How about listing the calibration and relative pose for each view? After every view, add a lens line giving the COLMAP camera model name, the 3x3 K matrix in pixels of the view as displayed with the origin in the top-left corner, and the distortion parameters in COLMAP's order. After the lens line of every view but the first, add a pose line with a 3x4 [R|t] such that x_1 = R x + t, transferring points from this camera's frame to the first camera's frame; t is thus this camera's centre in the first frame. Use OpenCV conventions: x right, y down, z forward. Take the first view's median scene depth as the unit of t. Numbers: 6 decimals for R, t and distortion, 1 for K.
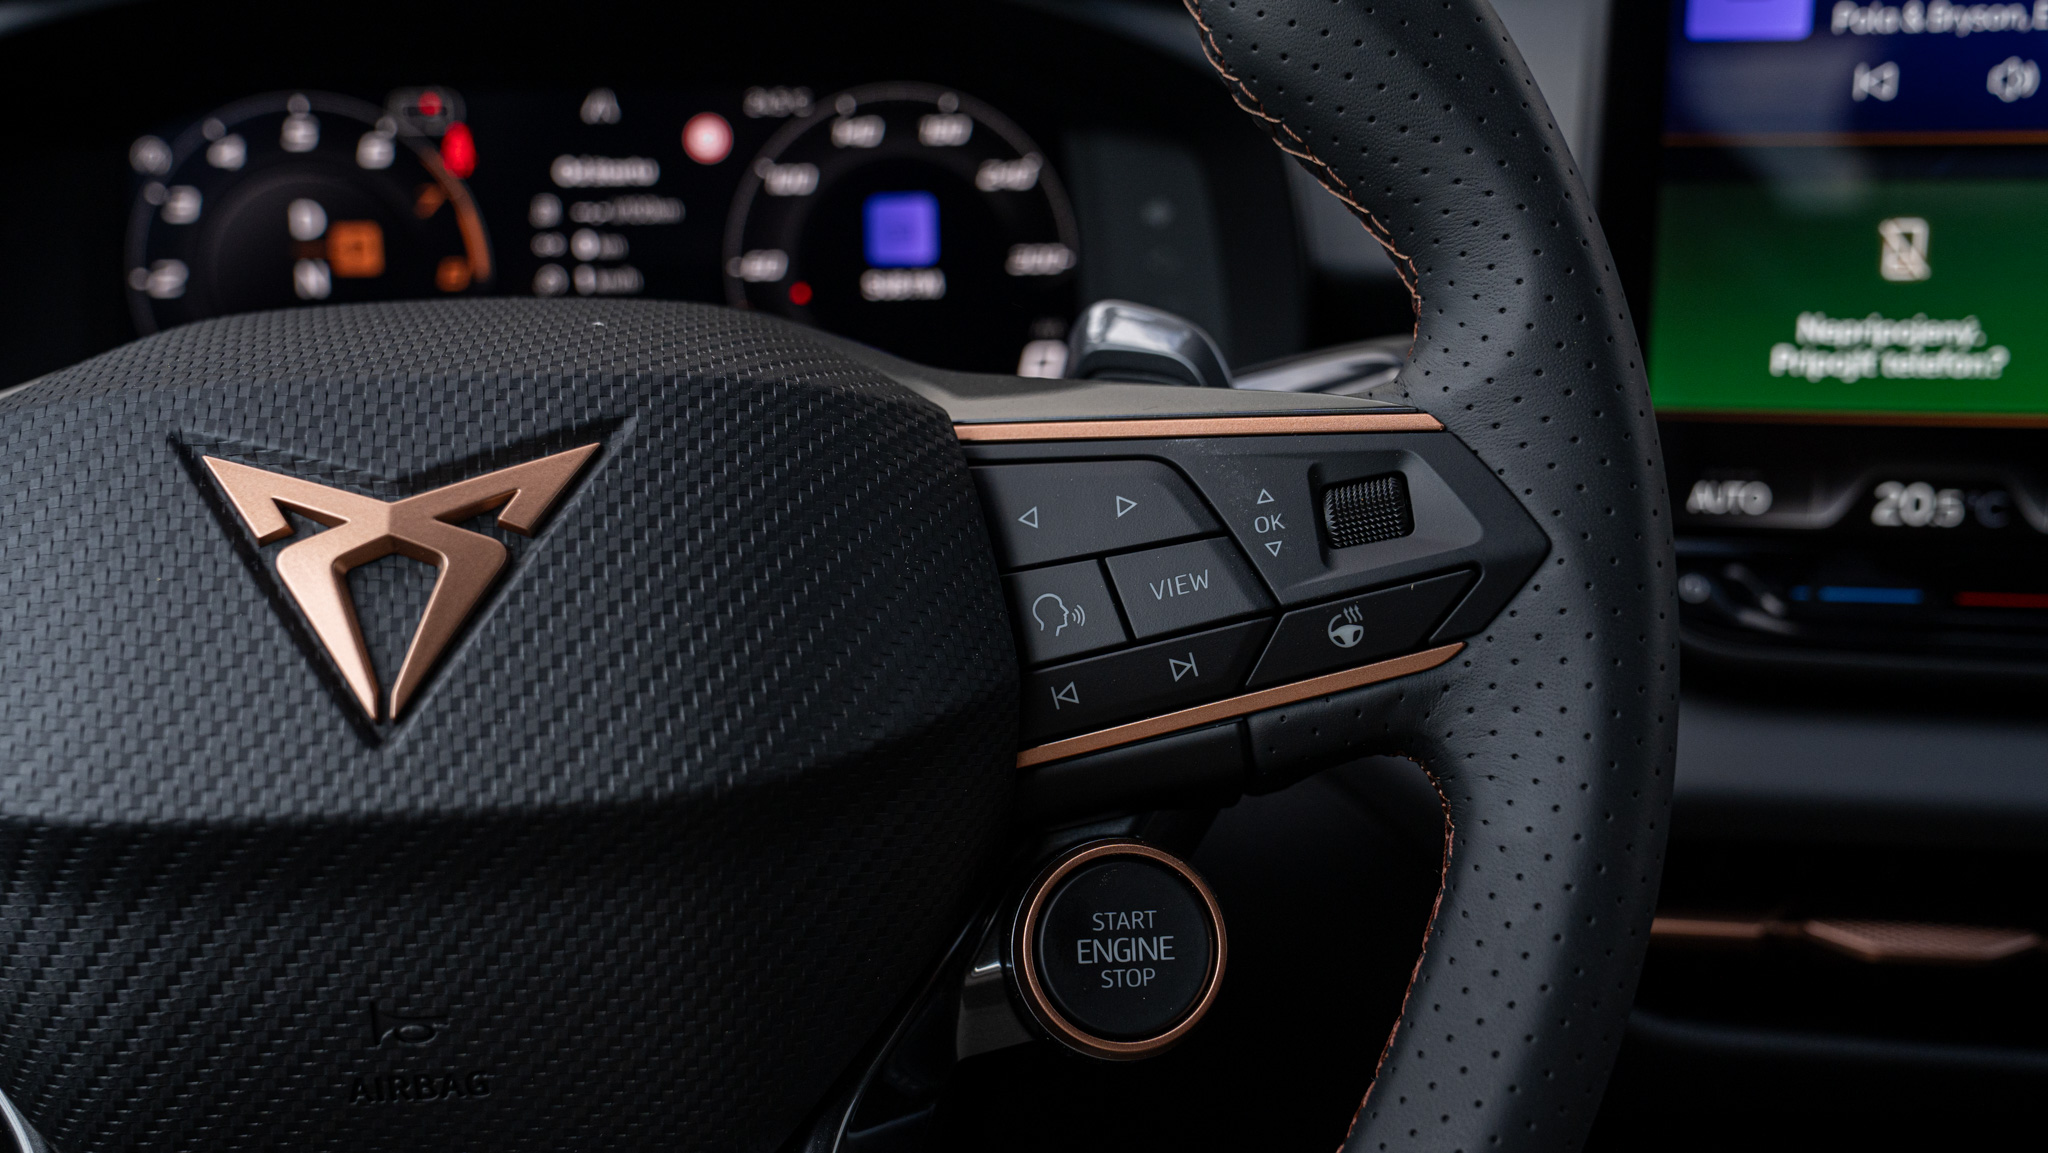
lens RADIAL K [[2192.3, 0, 1021.3], [0, 2192.3, 582.7], [0, 0, 1]] dist [0.033519, 0.000000]
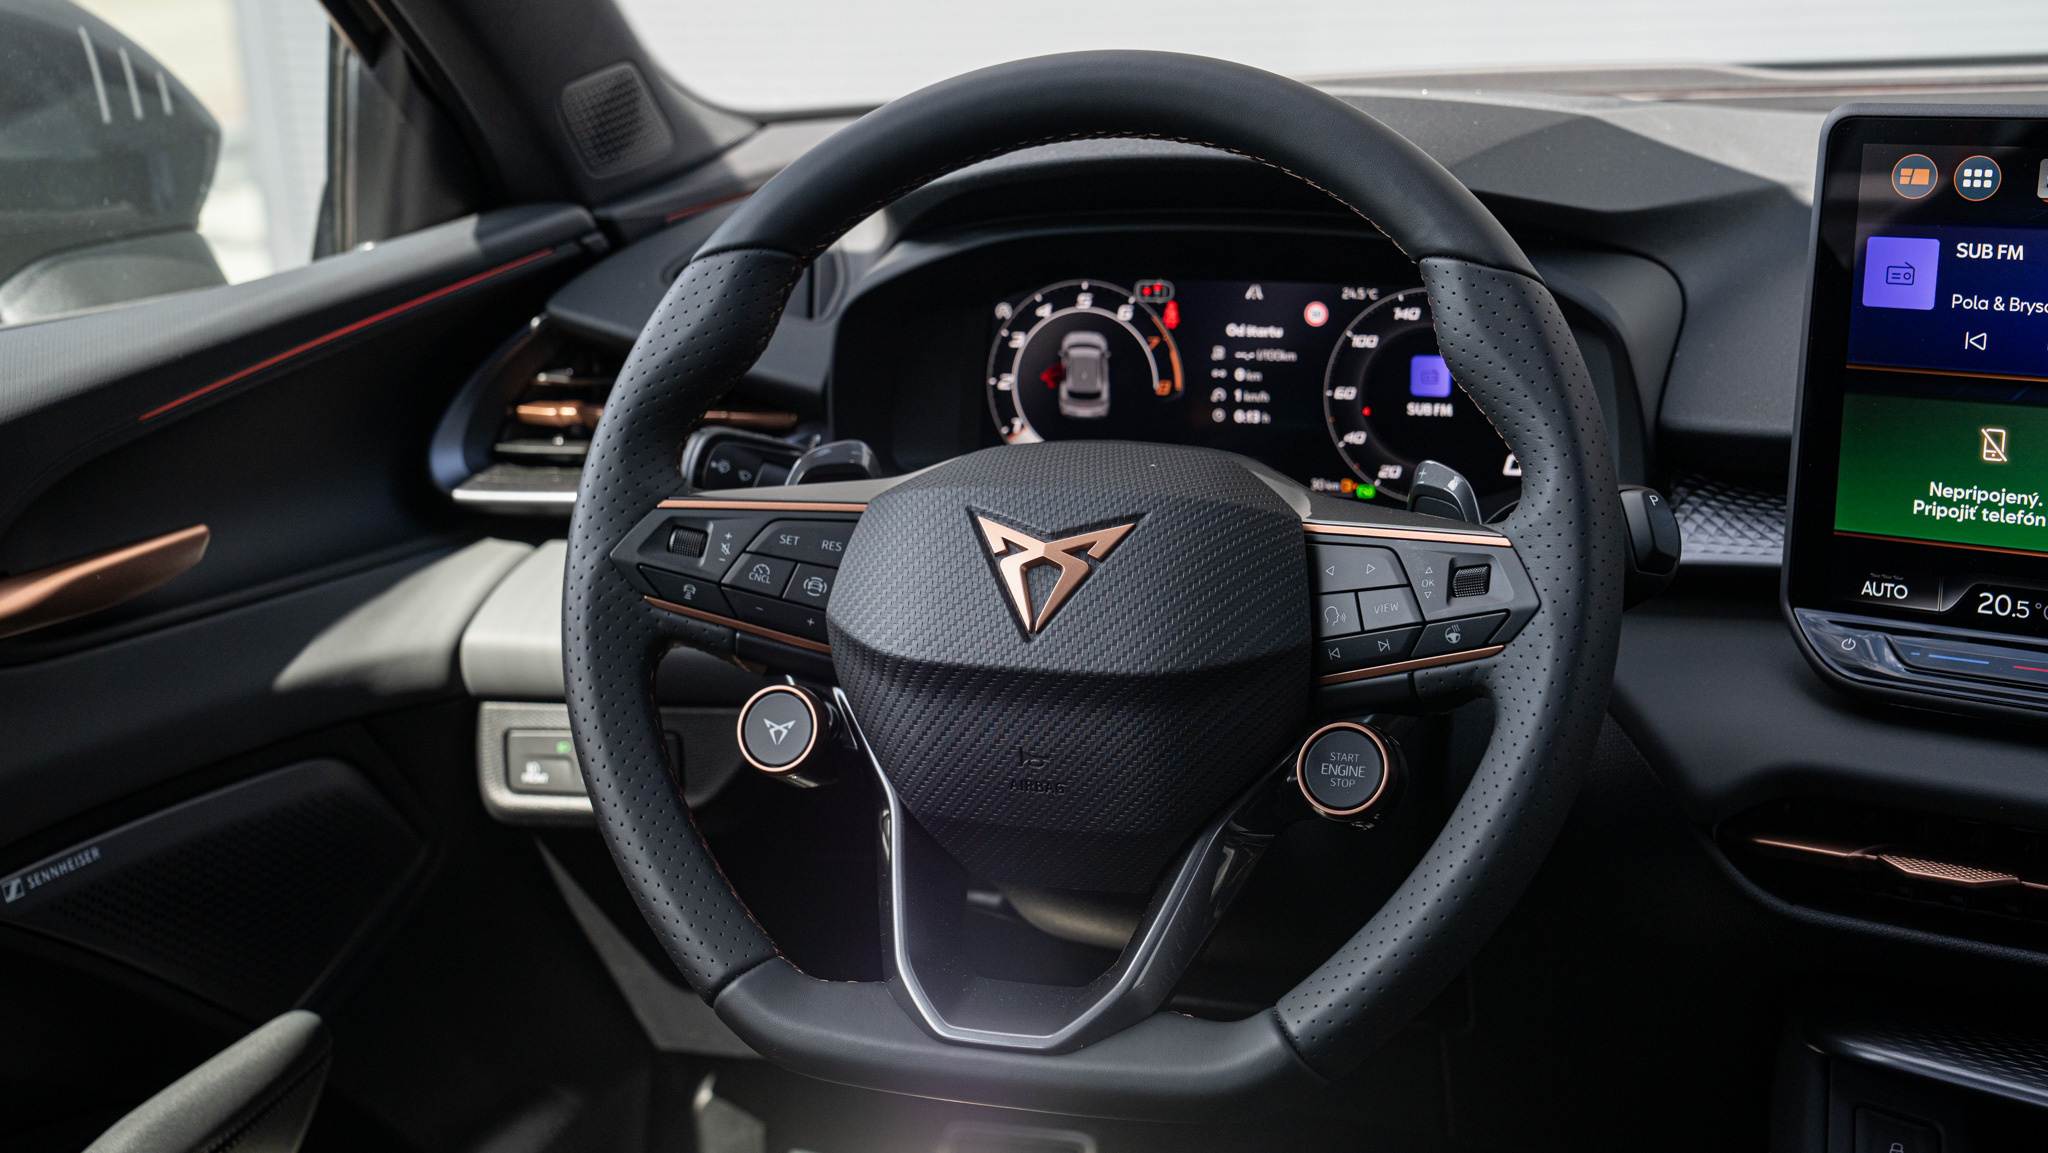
lens RADIAL K [[3000.7, 0, 1008.7], [0, 3000.7, 576.8], [0, 0, 1]] dist [0.173832, 0.000000]
pose [[0.915342, 0.087344, -0.393089, 0.889822], [-0.085216, 0.996099, 0.022898, -0.065172], [0.393556, 0.012538, 0.919215, -1.866376]]
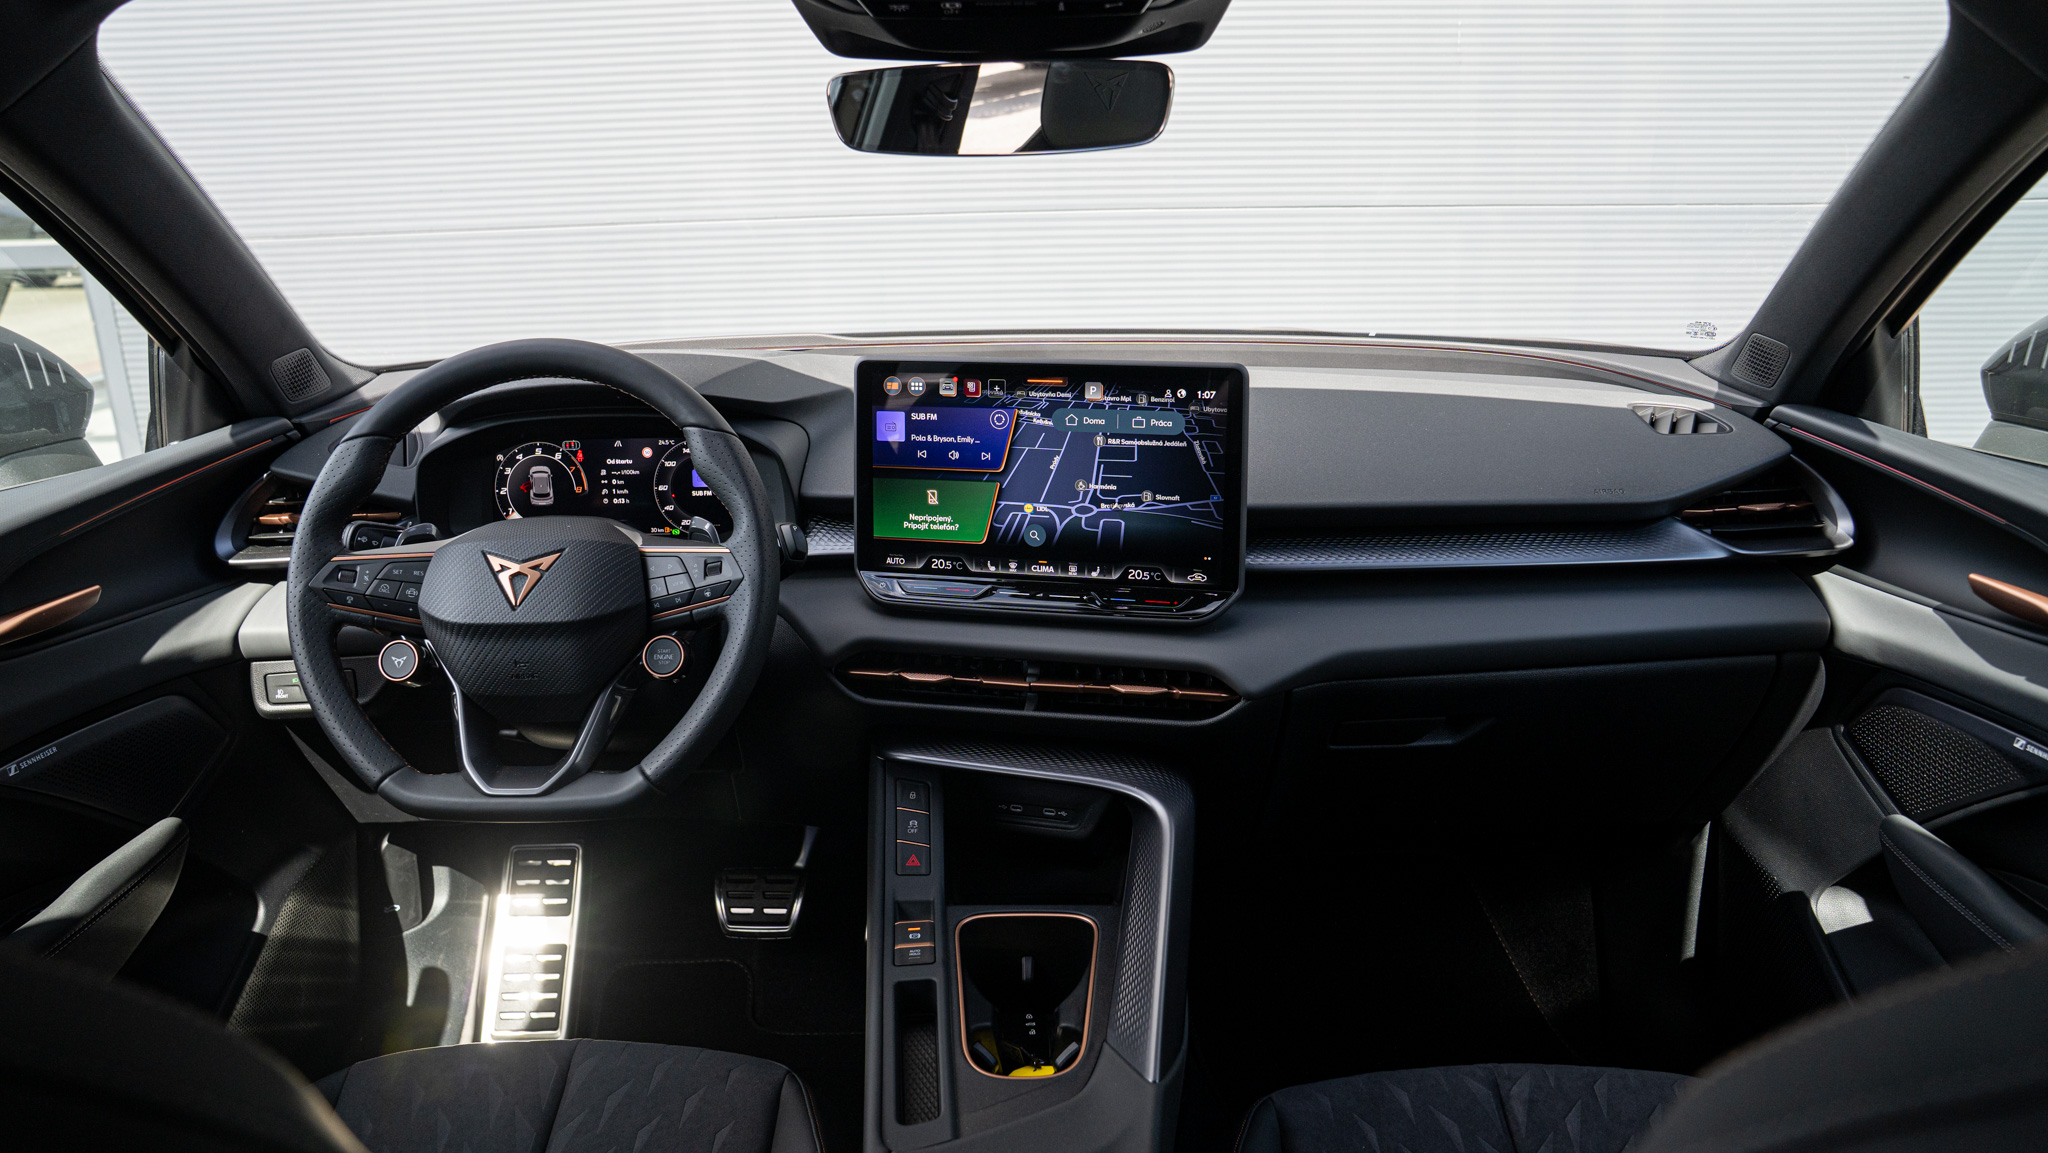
lens RADIAL K [[1482.9, 0, 1022.2], [0, 1482.9, 589.1], [0, 0, 1]] dist [-0.095578, 0.064217]
pose [[0.995615, 0.021416, -0.091056, 1.124025], [-0.019704, 0.999612, 0.019668, -0.064859], [0.091442, -0.017788, 0.995652, -2.179045]]
